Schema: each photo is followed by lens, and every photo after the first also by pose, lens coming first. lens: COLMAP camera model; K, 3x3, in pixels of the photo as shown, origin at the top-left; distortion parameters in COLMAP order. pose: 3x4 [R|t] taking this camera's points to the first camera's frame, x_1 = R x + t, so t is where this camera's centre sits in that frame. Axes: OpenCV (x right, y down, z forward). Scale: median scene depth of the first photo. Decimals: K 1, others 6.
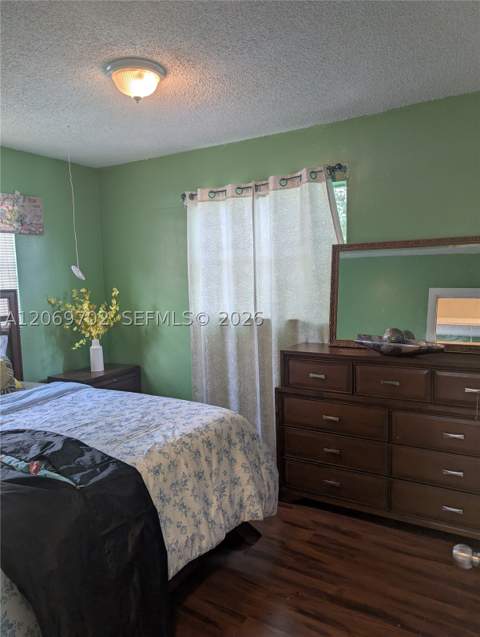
lens RADIAL K [[454.6, 0, 244.7], [0, 454.6, 313.9], [0, 0, 1]] dist [0.001276, -0.008762]
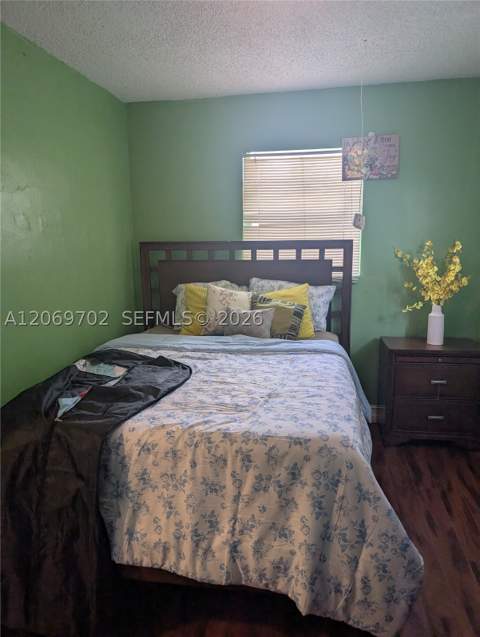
lens RADIAL K [[454.6, 0, 244.7], [0, 454.6, 313.9], [0, 0, 1]] dist [0.001276, -0.008762]
pose [[0.356324, 0.176310, -0.917577, 0.454148], [-0.076549, 0.984243, 0.159394, -0.048154], [0.931222, 0.013443, 0.364206, 0.604443]]
